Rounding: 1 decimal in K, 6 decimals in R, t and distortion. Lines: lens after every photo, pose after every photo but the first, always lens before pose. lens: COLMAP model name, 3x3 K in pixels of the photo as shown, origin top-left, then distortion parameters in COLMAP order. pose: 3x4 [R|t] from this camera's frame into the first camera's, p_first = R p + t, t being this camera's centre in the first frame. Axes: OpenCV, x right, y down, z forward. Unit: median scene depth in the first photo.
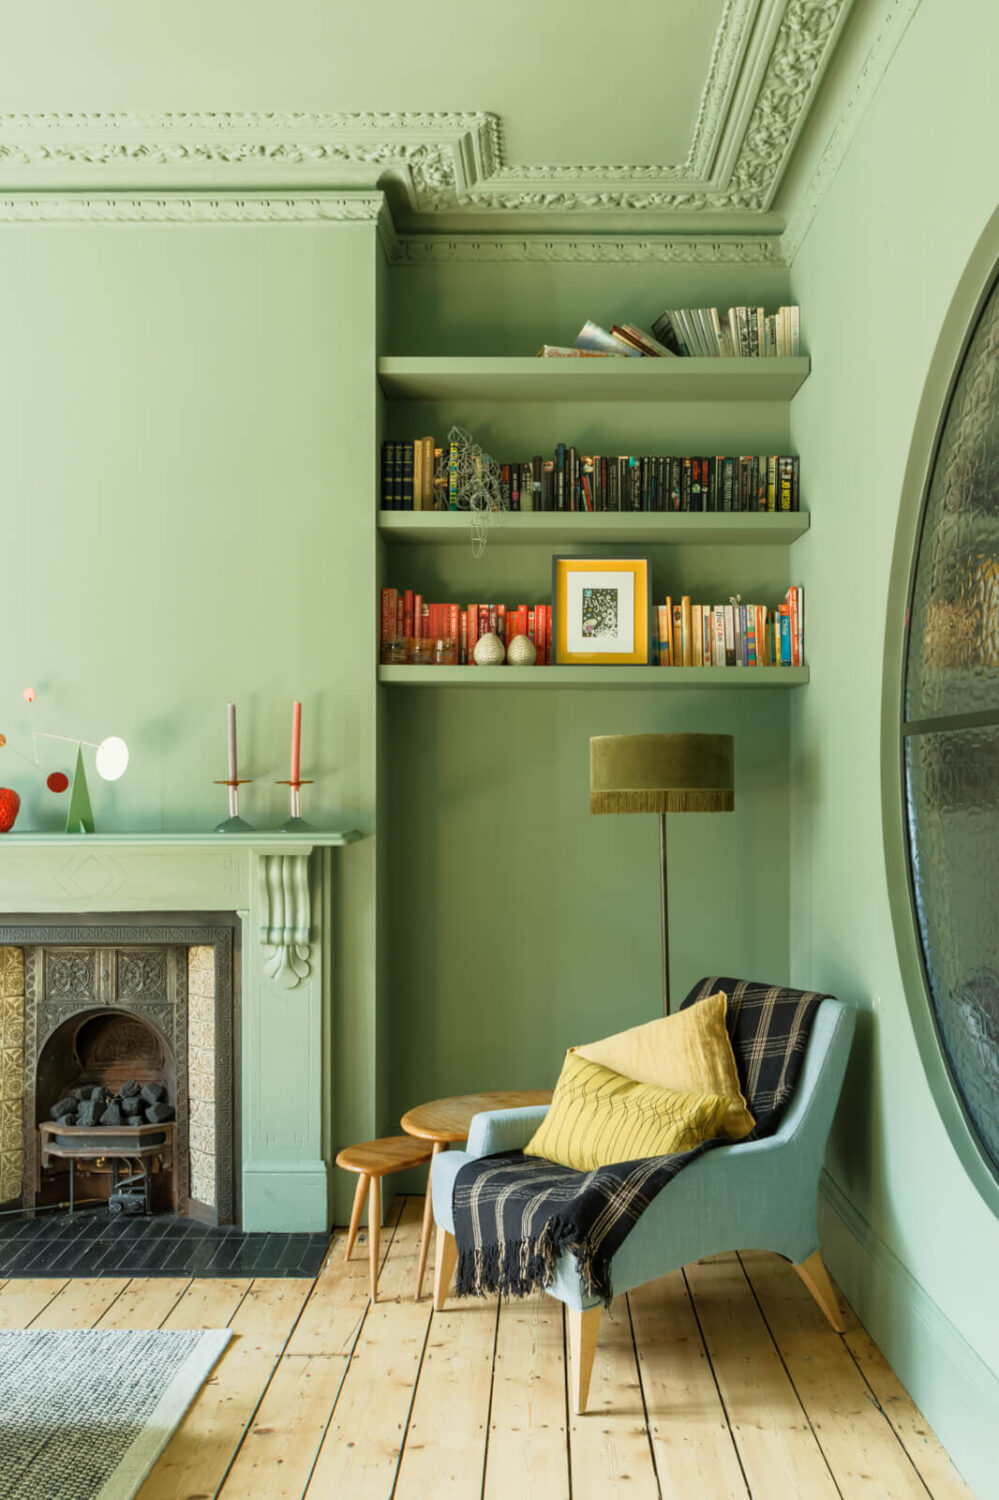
lens RADIAL K [[1326.4, 0, 529.9], [0, 1326.4, 802.7], [0, 0, 1]] dist [-0.012098, -0.022527]
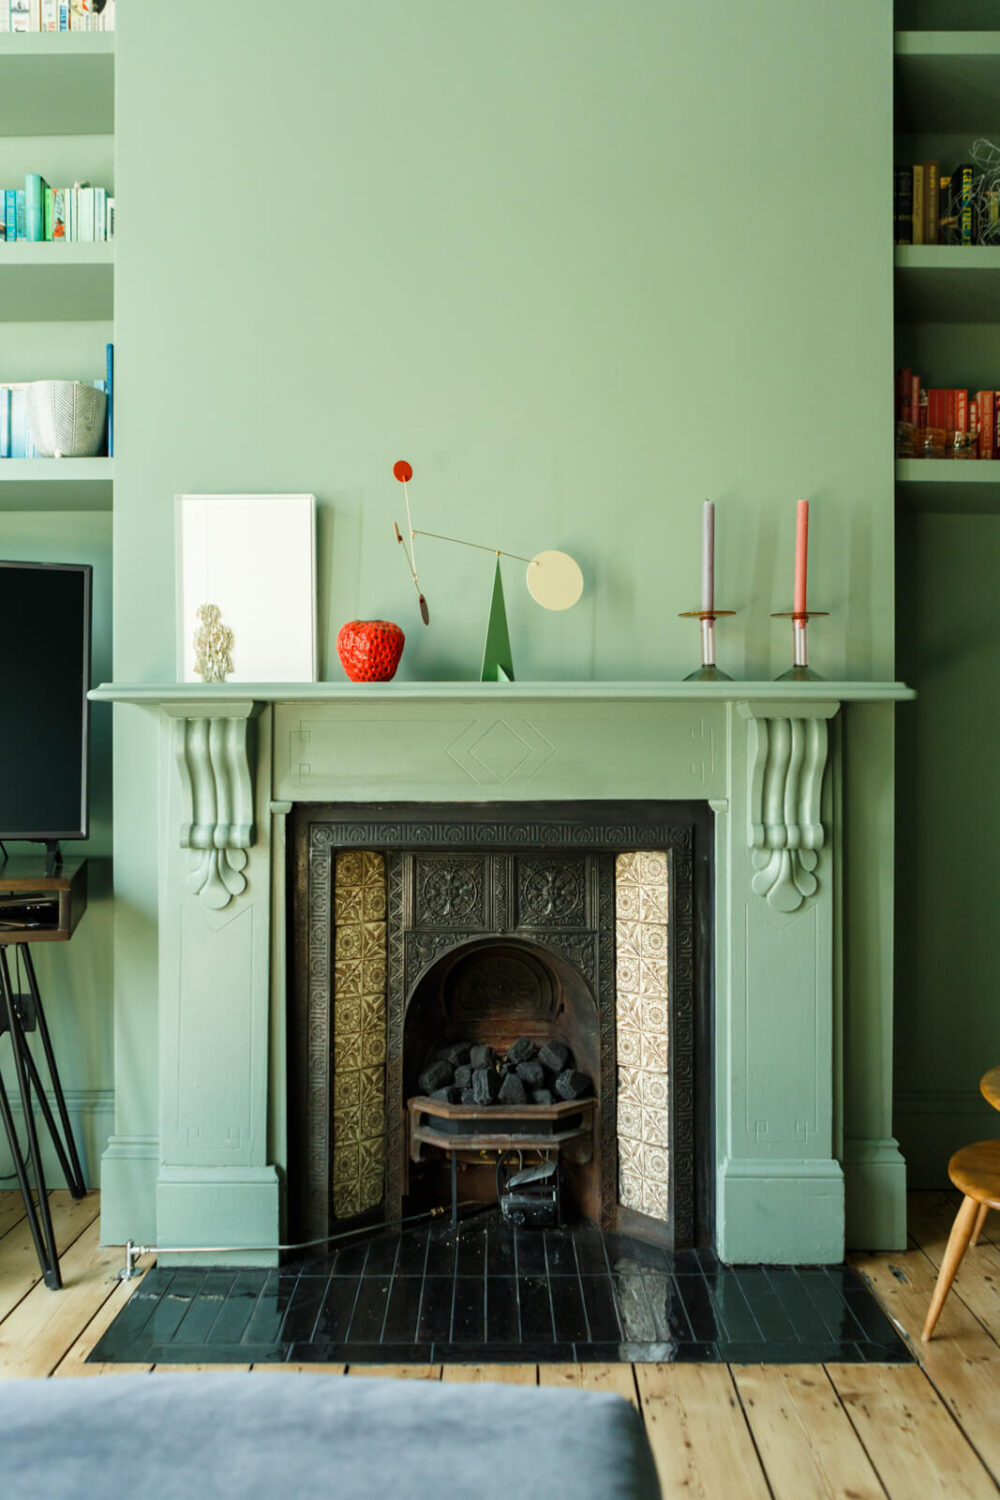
lens RADIAL K [[1059.0, 0, 500.4], [0, 1059.0, 756.2], [0, 0, 1]] dist [-0.018242, 0.018754]
pose [[0.999948, 0.003636, -0.009547, -0.316497], [-0.003734, 0.999940, -0.010252, 0.062490], [0.009509, 0.010287, 0.999902, 0.426135]]
